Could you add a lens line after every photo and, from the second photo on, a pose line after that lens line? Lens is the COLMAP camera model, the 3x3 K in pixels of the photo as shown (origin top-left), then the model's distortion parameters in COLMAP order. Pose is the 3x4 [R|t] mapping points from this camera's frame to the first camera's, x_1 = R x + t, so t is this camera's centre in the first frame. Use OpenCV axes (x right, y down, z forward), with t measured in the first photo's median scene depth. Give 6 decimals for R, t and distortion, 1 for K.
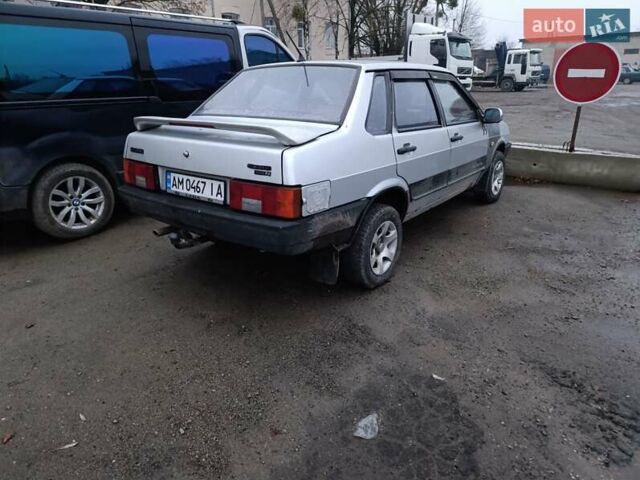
lens RADIAL K [[447.1, 0, 318.4], [0, 447.1, 220.6], [0, 0, 1]] dist [0.049475, -0.048339]
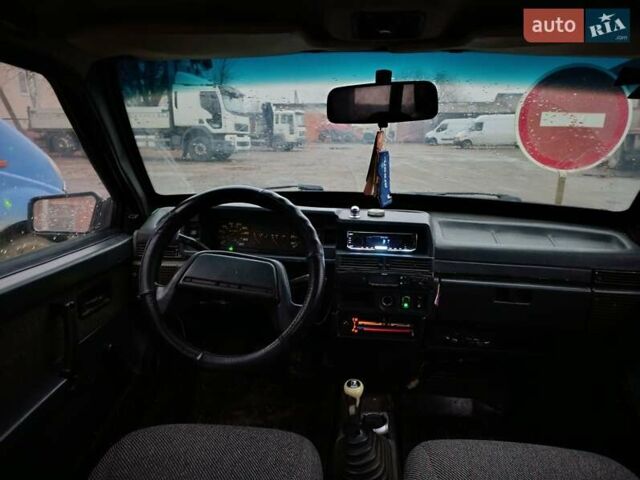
lens RADIAL K [[447.1, 0, 318.4], [0, 447.1, 220.6], [0, 0, 1]] dist [0.049475, -0.048339]
pose [[0.869712, -0.068769, 0.488745, 0.041875], [0.128502, 0.987644, -0.089699, -0.215684], [-0.476537, 0.140817, 0.867803, 0.762692]]
